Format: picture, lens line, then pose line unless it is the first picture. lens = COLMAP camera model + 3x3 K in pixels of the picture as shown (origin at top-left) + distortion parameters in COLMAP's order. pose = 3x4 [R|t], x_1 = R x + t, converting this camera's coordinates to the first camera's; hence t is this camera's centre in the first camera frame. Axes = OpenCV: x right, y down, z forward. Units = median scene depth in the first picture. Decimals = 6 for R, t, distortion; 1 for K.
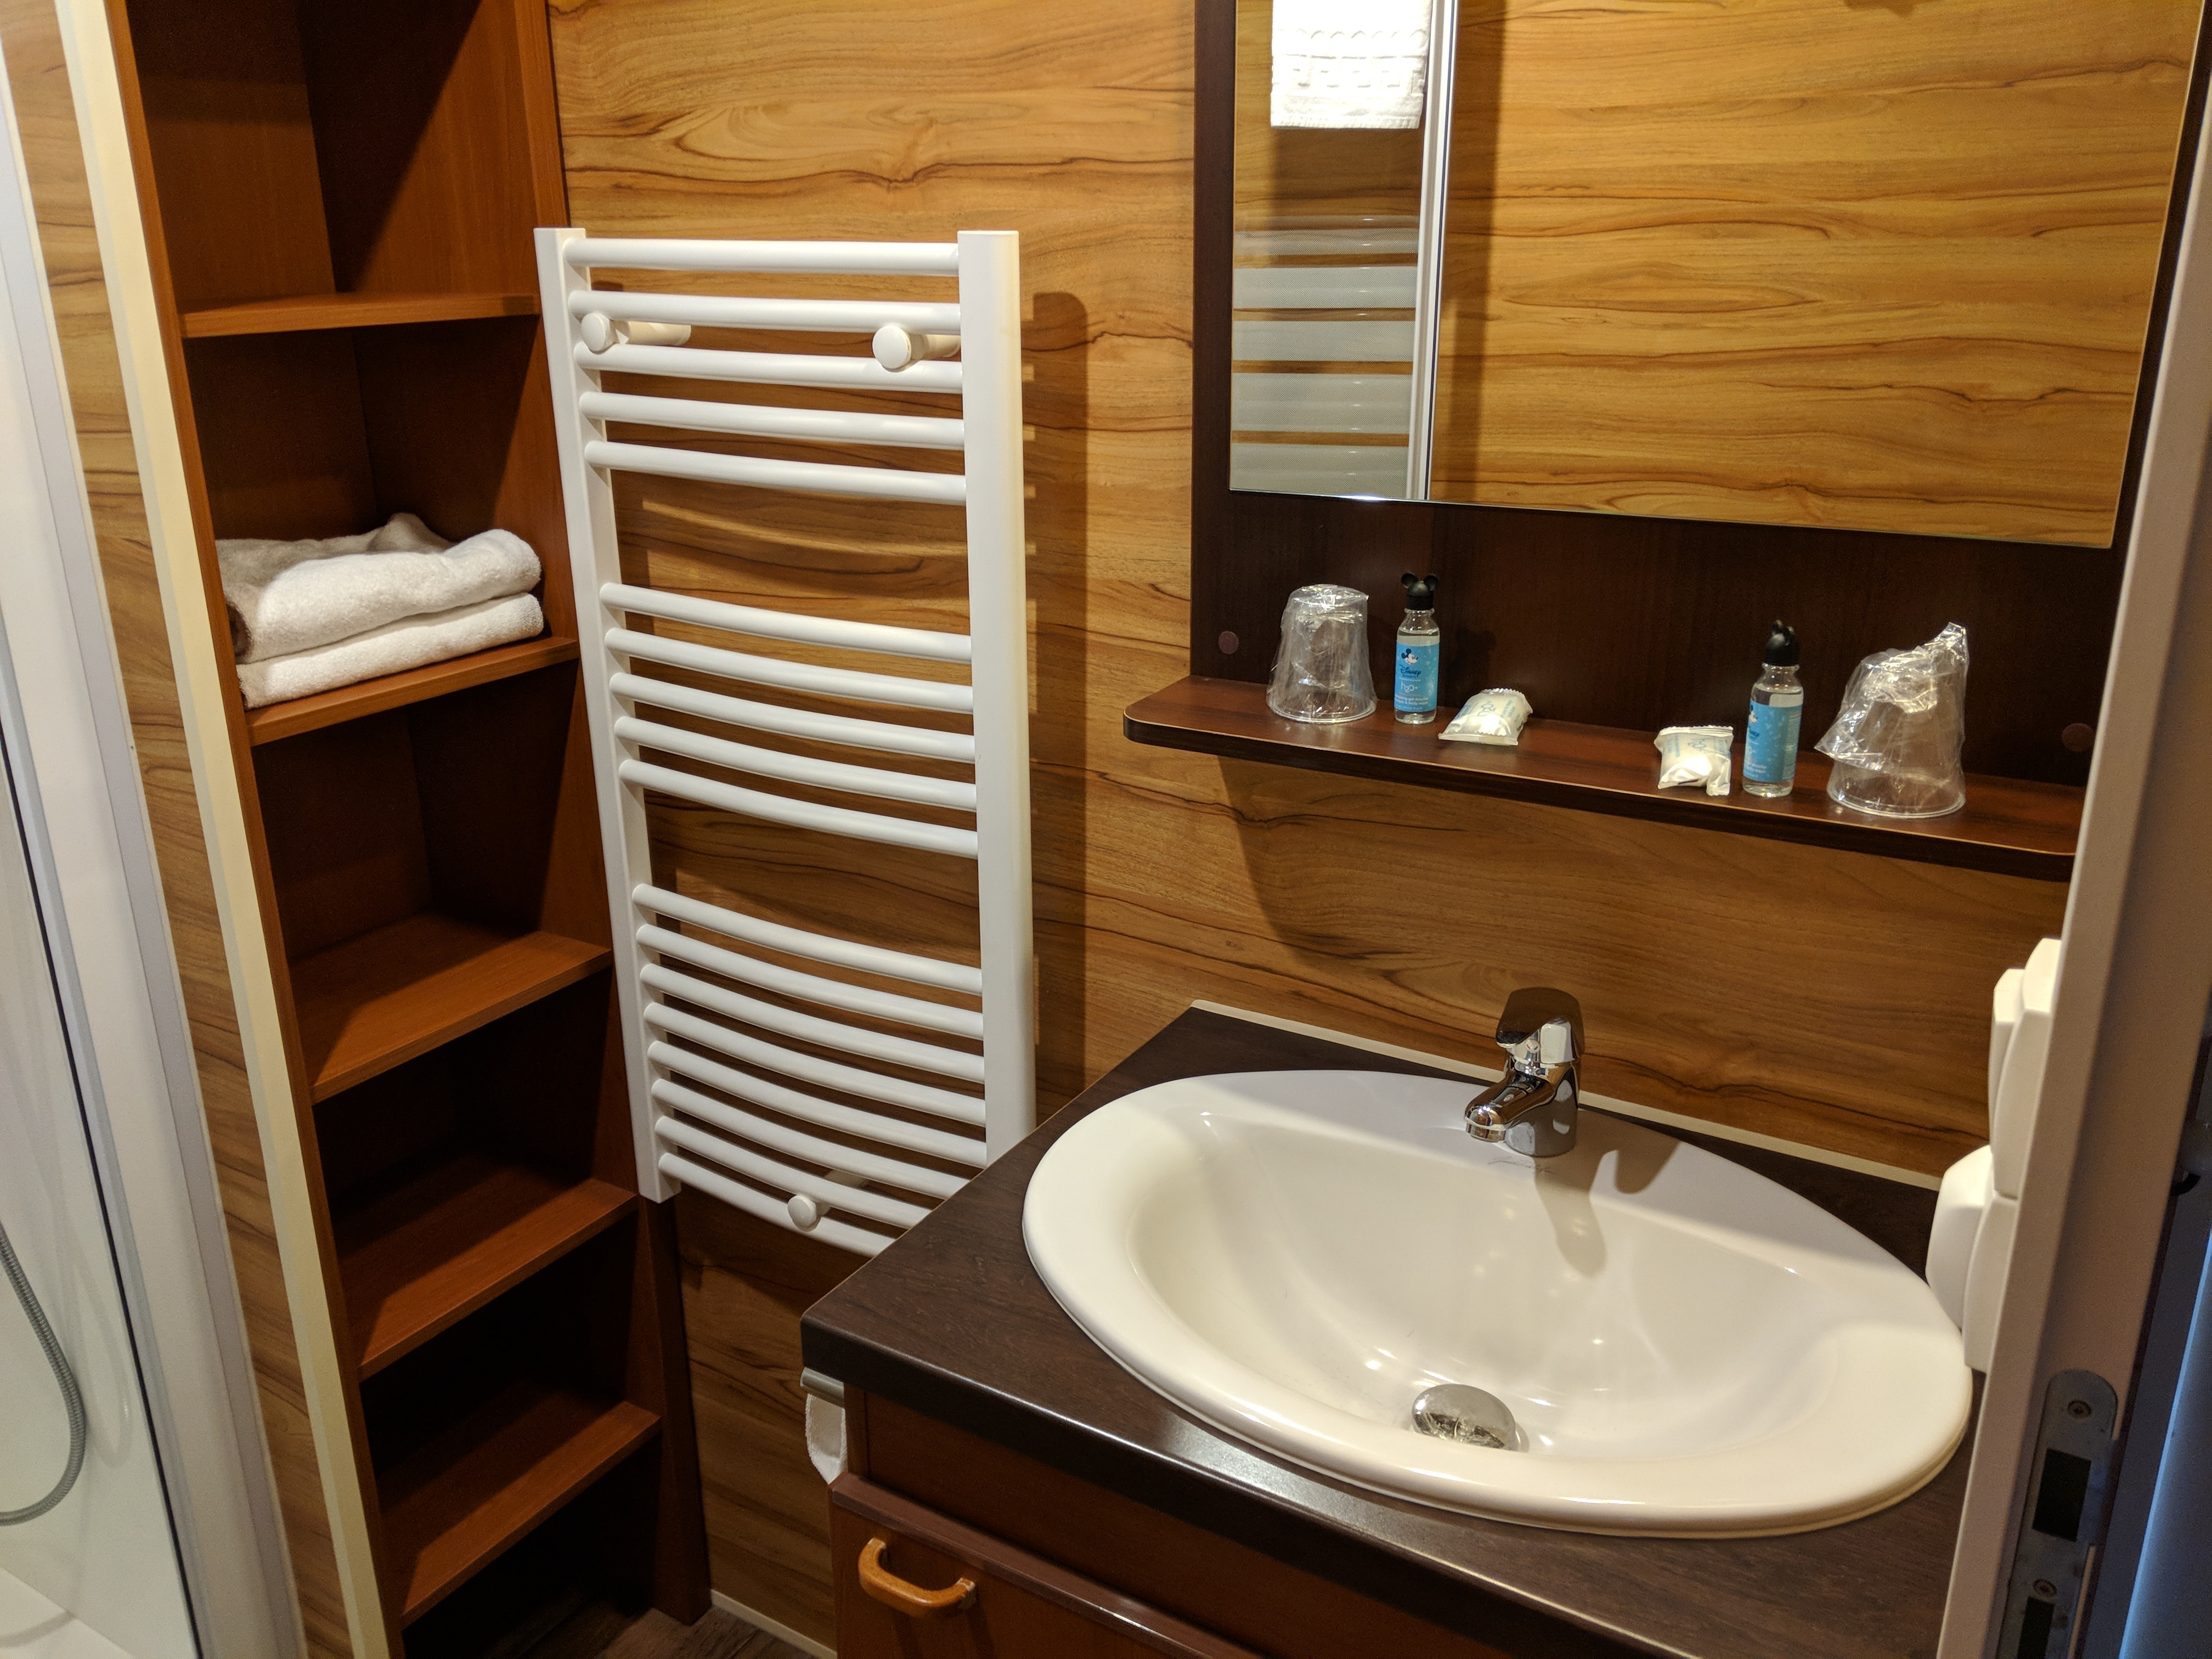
lens RADIAL K [[1736.0, 0, 1099.9], [0, 1736.0, 825.0], [0, 0, 1]] dist [0.044840, -0.050749]
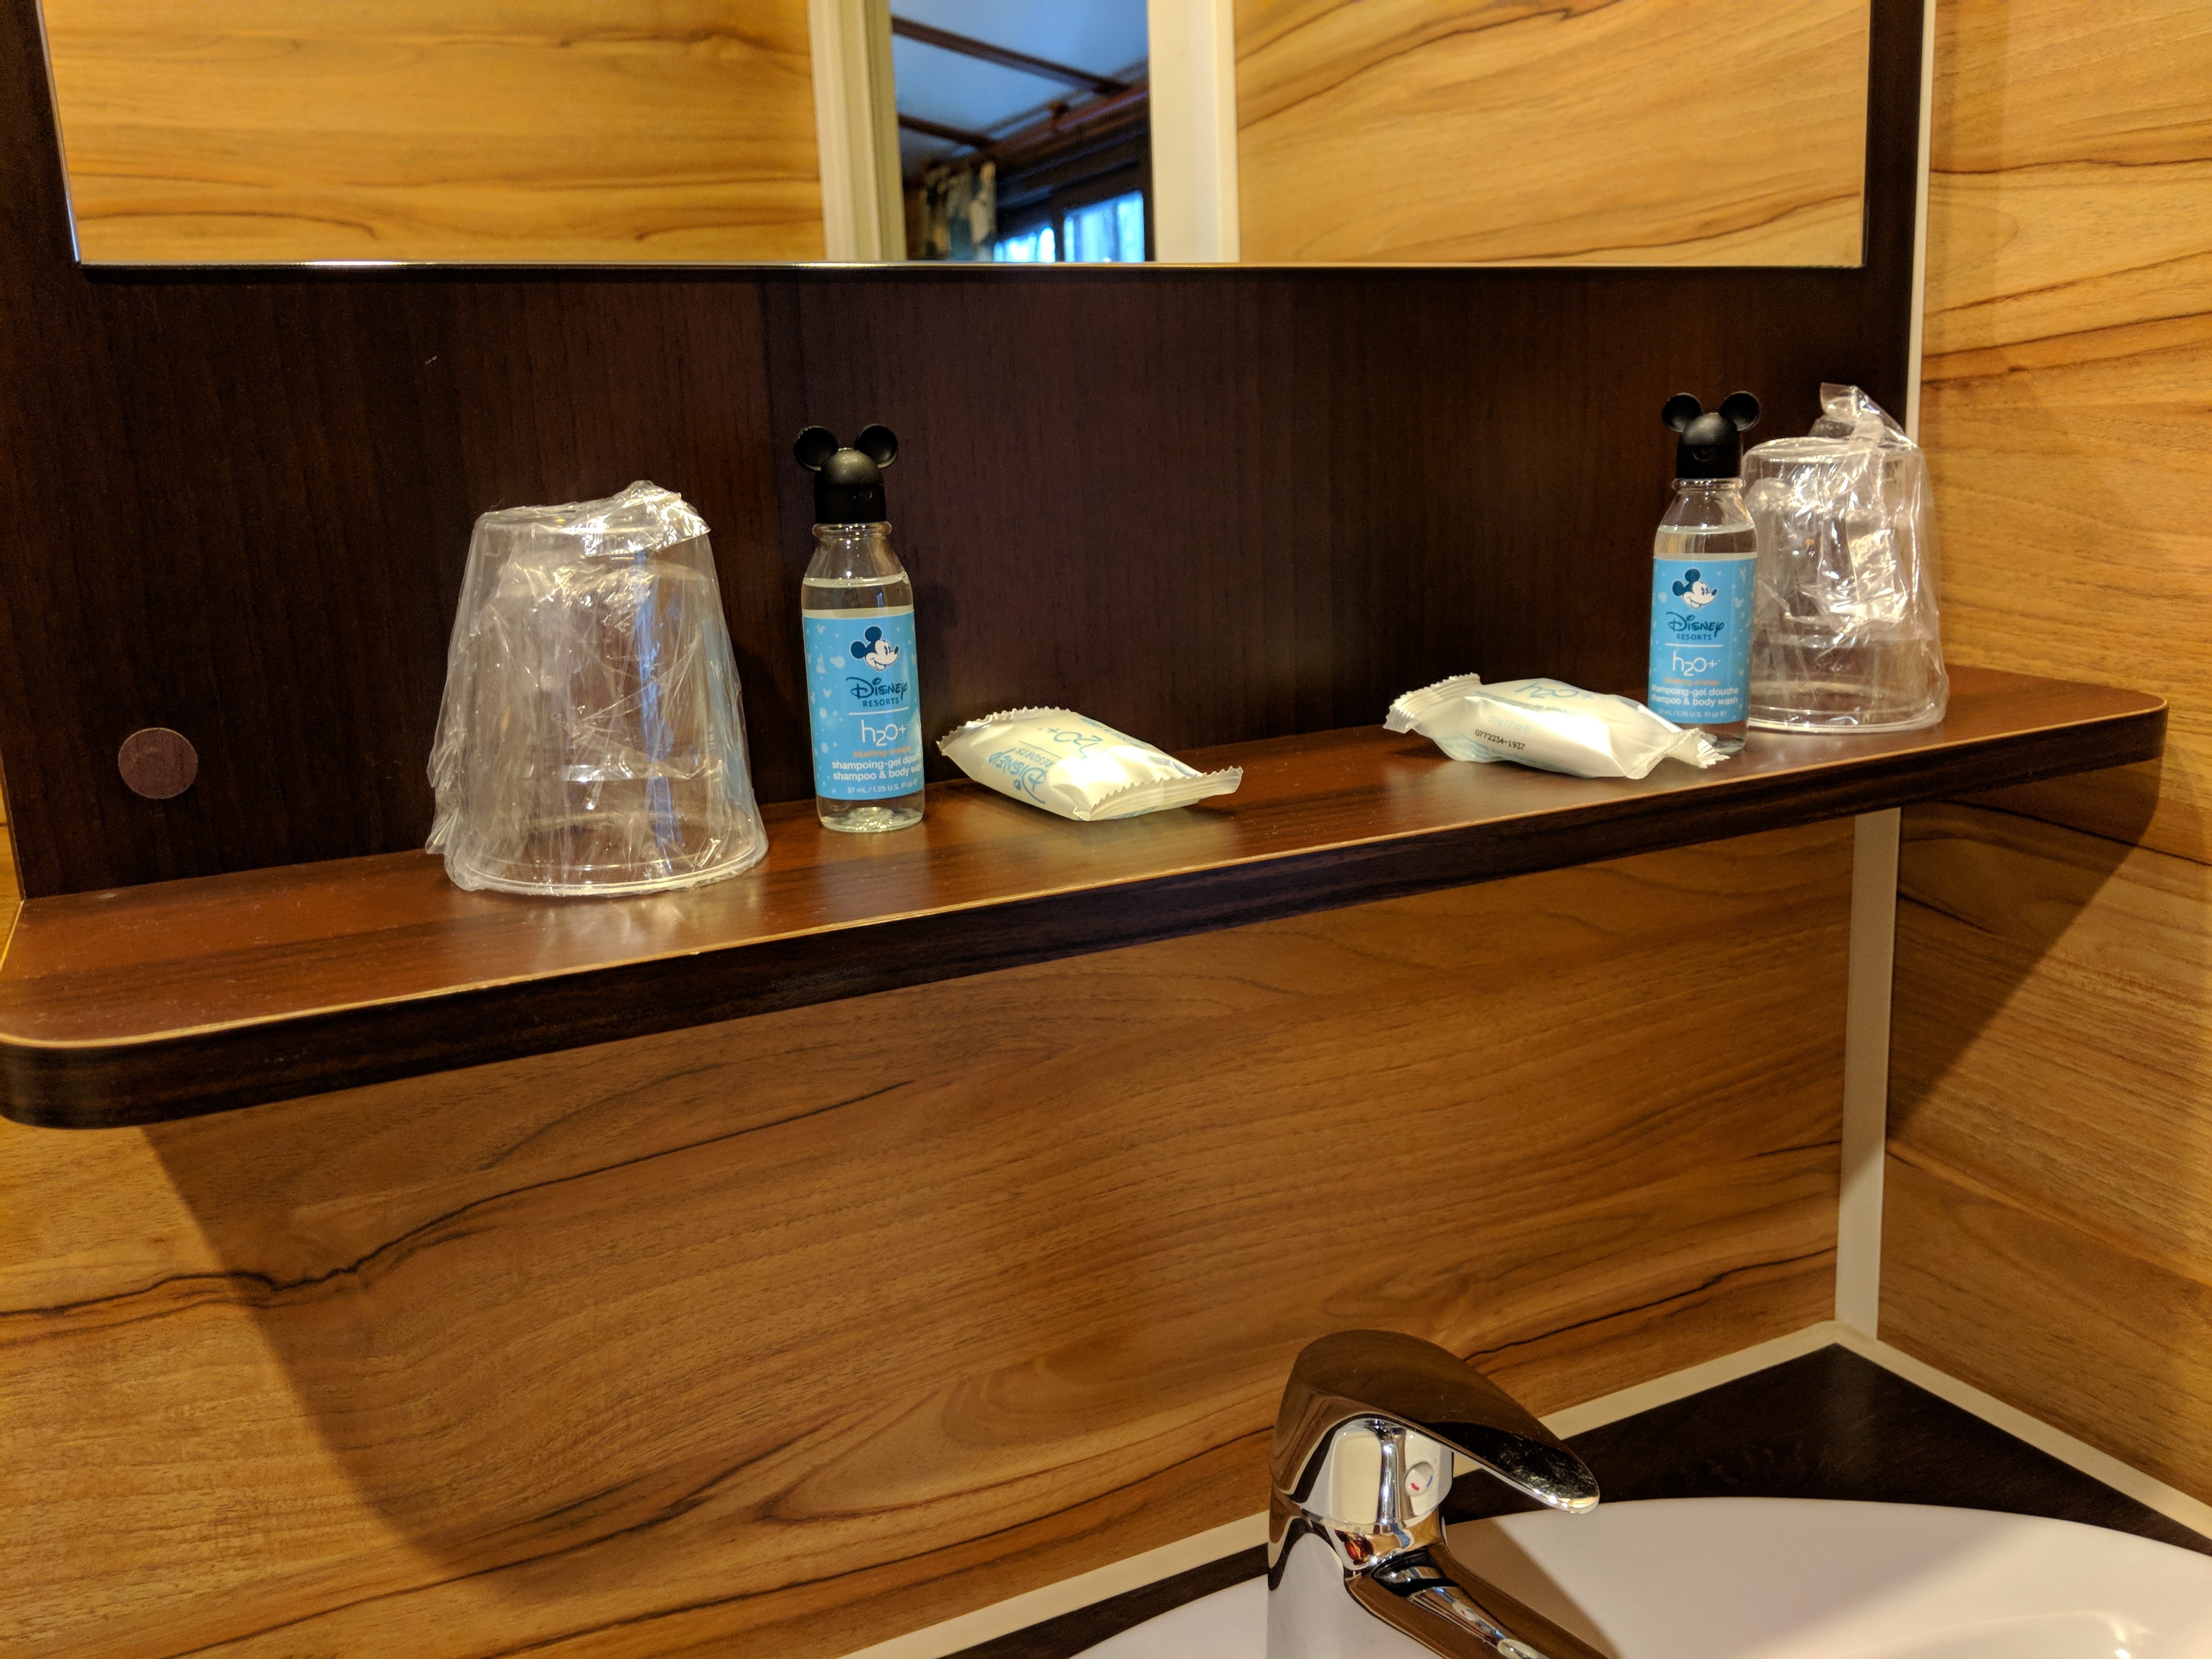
lens RADIAL K [[1736.0, 0, 1034.9], [0, 1736.0, 818.2], [0, 0, 1]] dist [0.044840, -0.050749]
pose [[0.553020, -0.183763, 0.812650, -0.112035], [0.308445, 0.951228, 0.005198, -0.055515], [-0.773970, 0.247783, 0.582729, 0.799519]]
